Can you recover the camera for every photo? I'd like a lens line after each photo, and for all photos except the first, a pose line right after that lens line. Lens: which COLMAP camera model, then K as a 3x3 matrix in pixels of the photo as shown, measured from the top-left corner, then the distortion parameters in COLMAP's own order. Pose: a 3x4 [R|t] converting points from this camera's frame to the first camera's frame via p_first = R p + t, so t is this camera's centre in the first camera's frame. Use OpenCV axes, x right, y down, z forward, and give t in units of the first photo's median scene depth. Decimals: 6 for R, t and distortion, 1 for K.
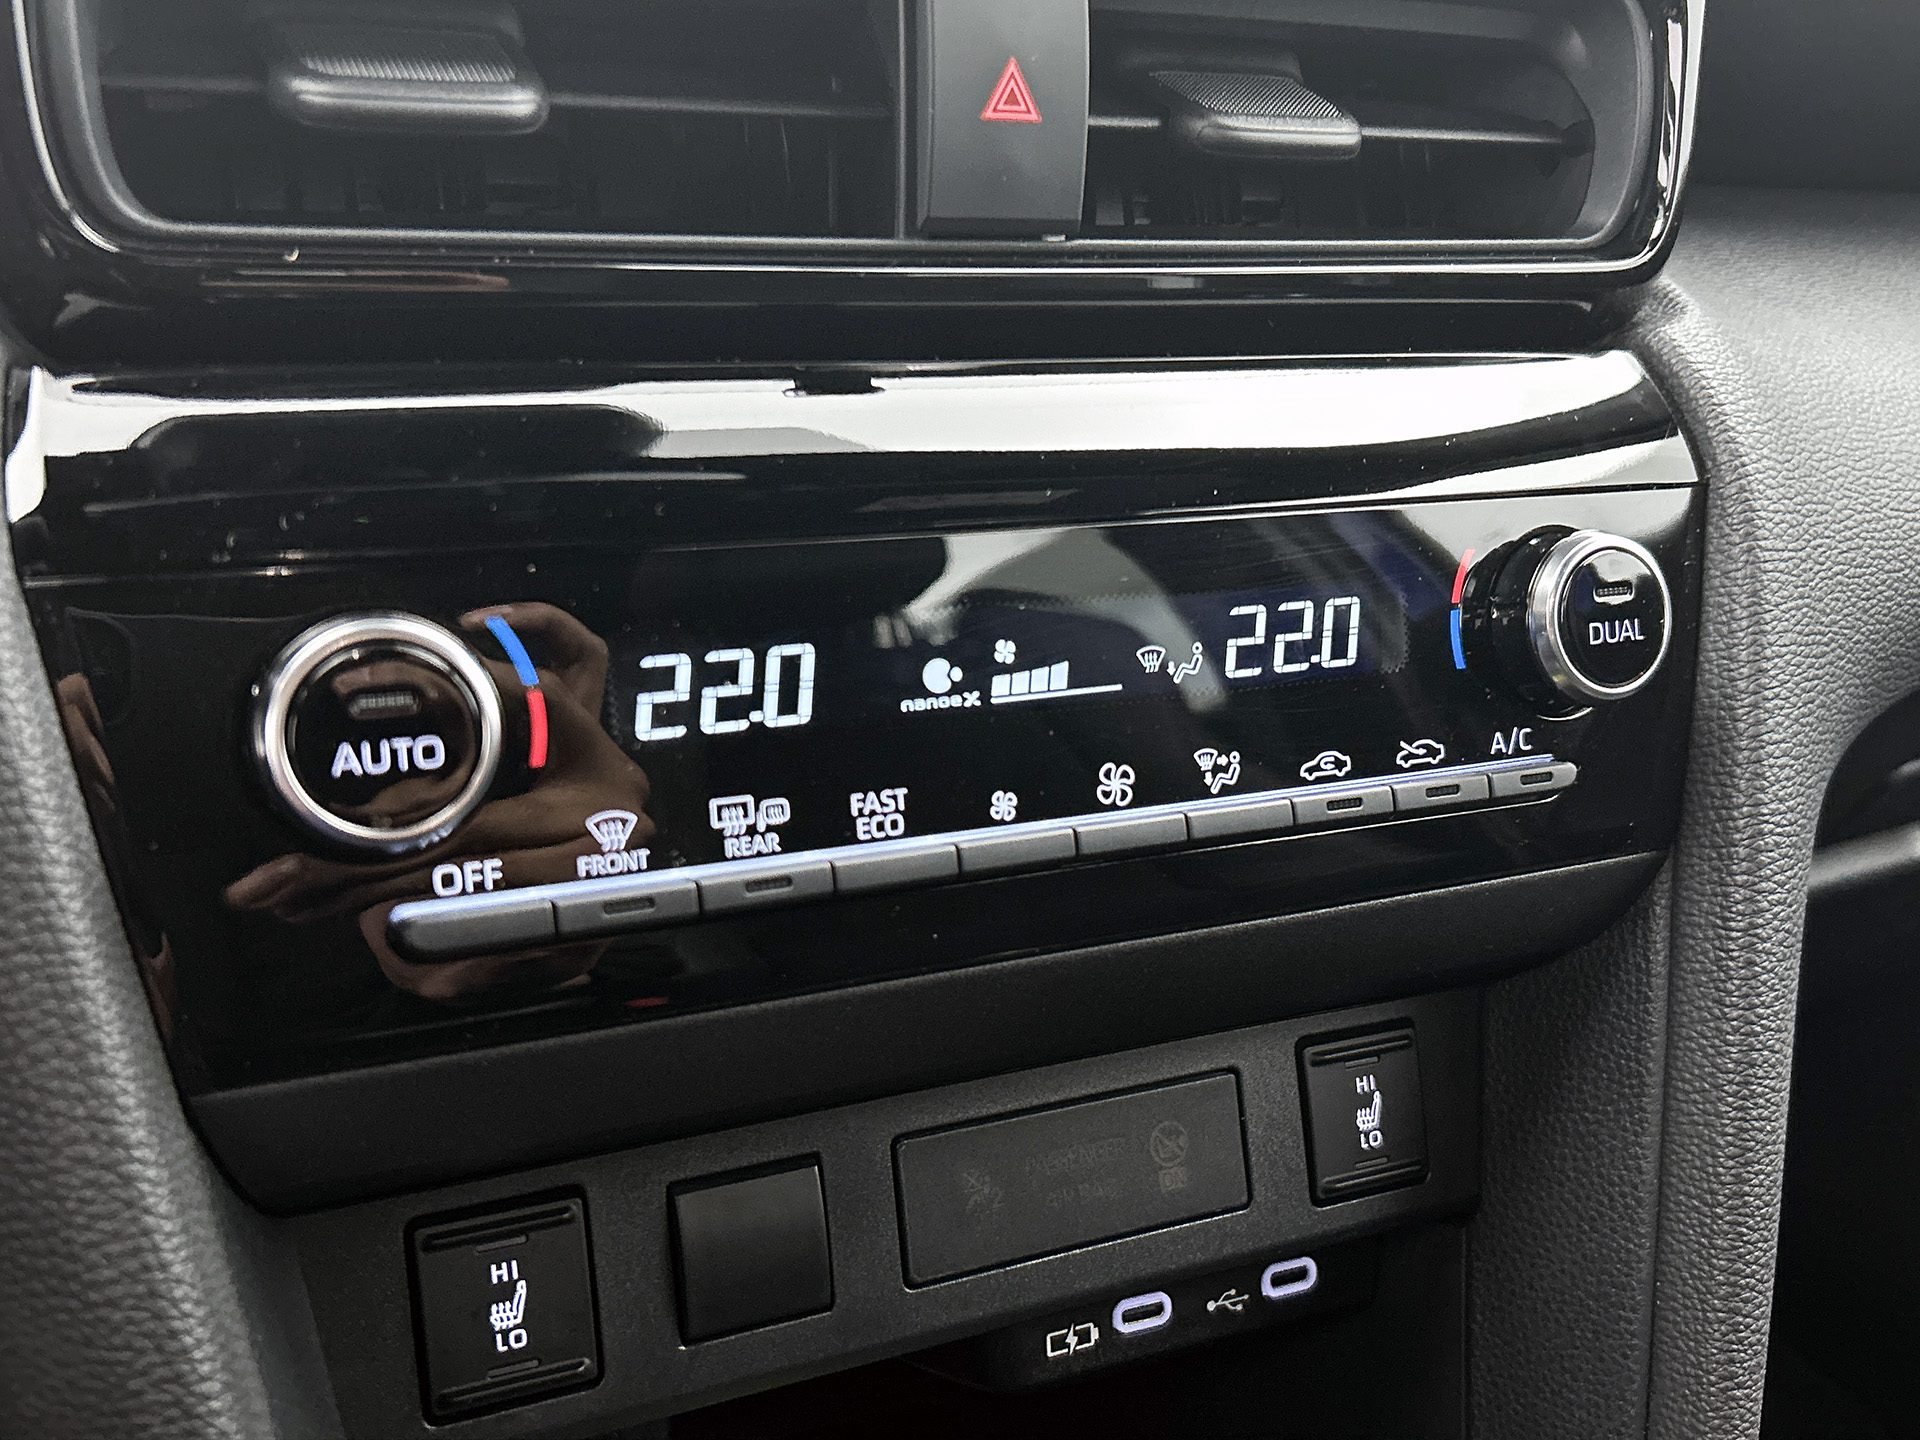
lens RADIAL K [[1877.7, 0, 960.0], [0, 1877.7, 720.0], [0, 0, 1]] dist [0.072656, -0.198506]
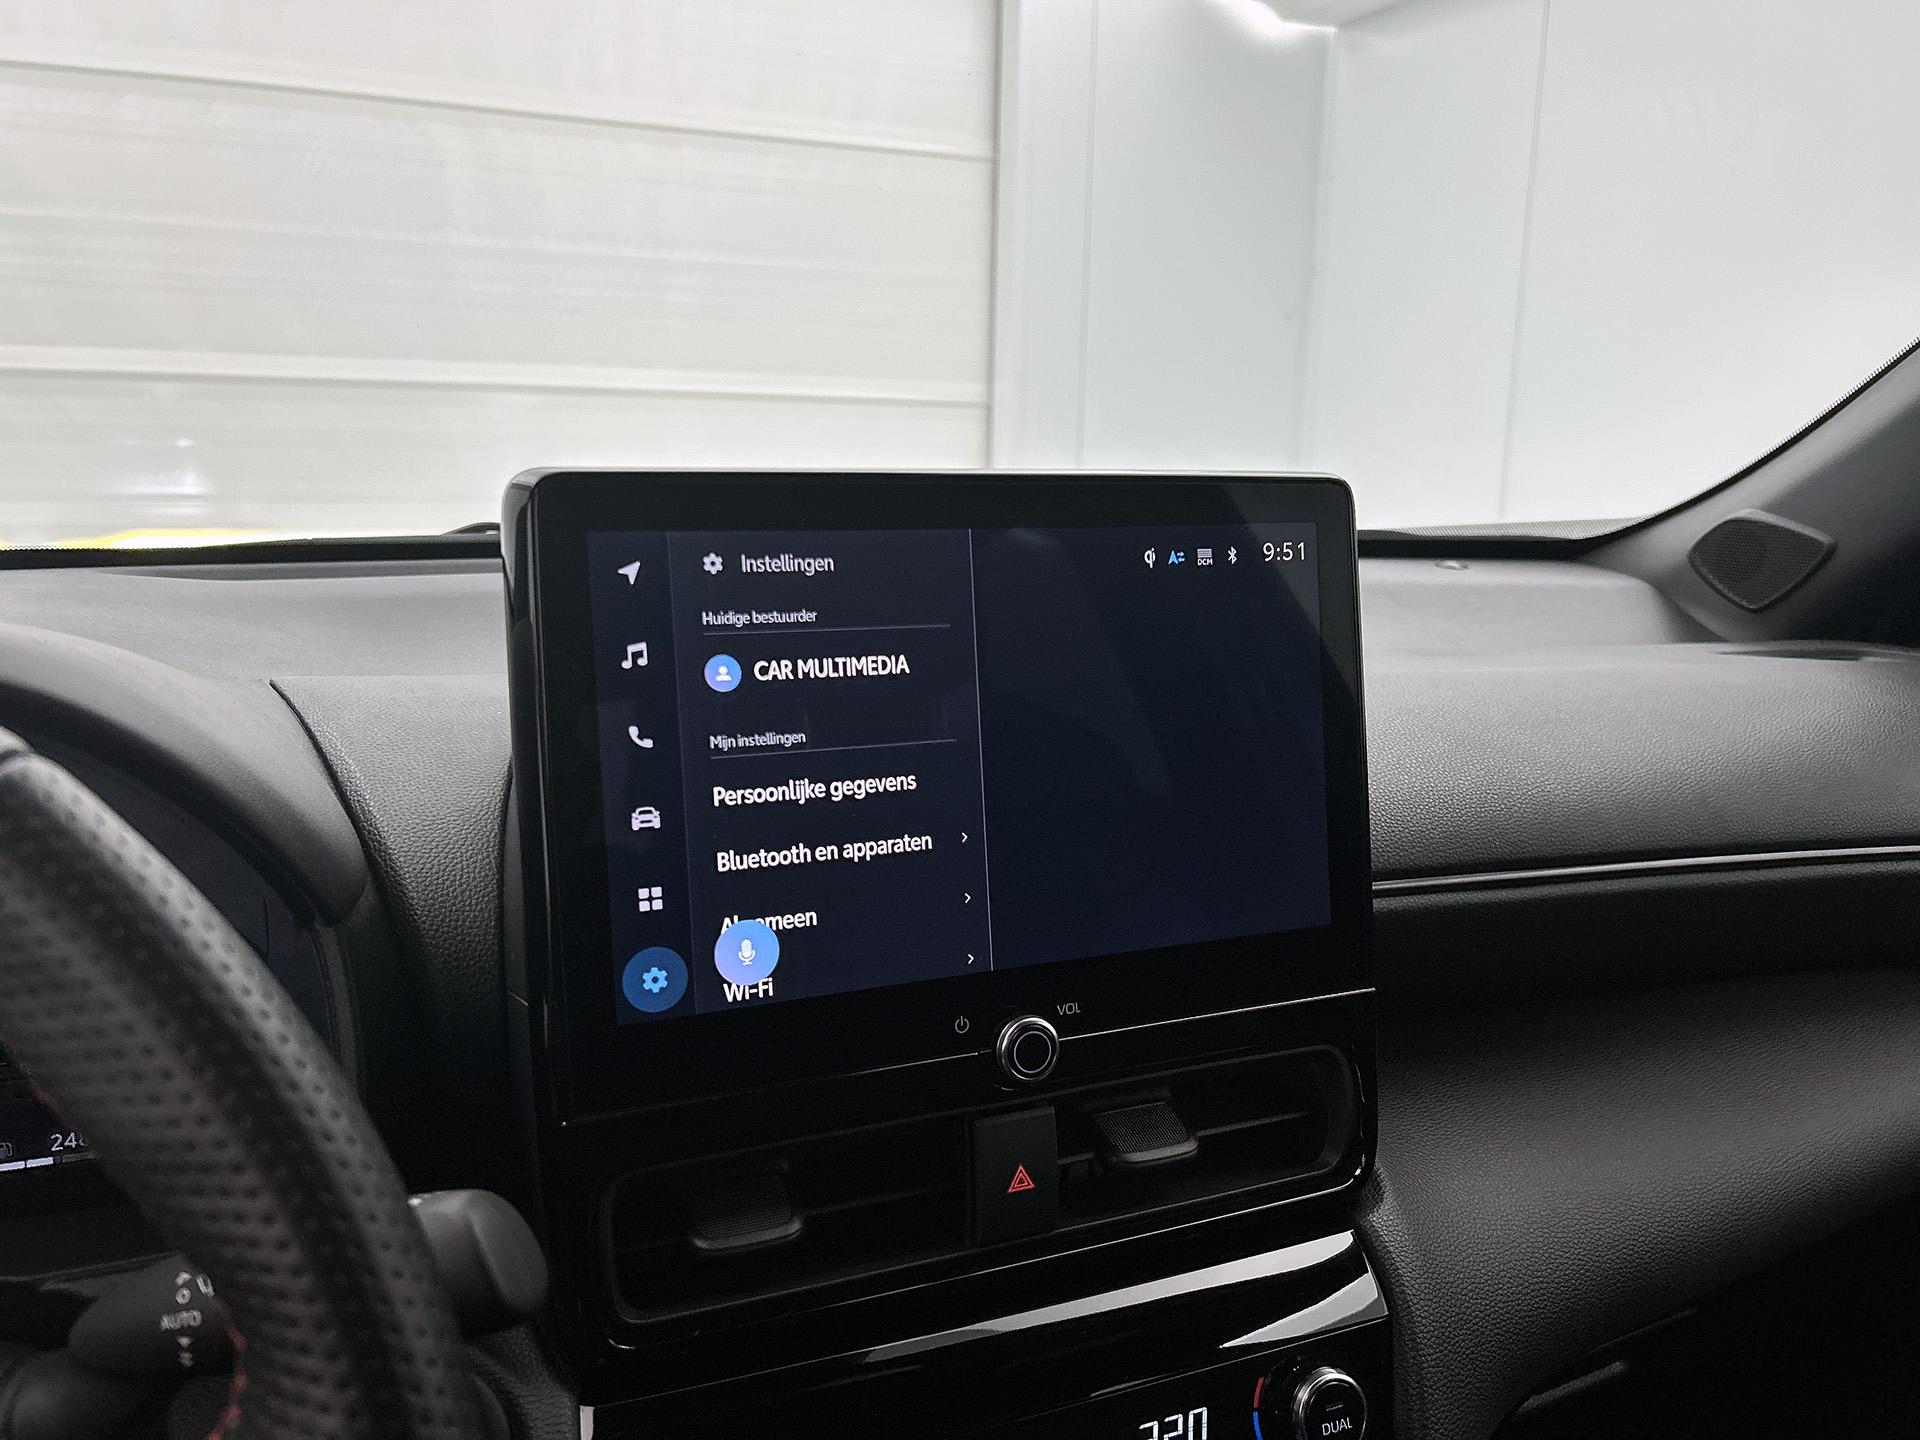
lens RADIAL K [[1488.4, 0, 968.3], [0, 1488.4, 721.6], [0, 0, 1]] dist [0.055557, -0.077694]
pose [[0.998579, -0.032018, -0.042612, 0.049283], [0.025043, 0.987571, -0.155168, -0.504240], [0.047051, 0.153881, 0.986969, -0.634278]]
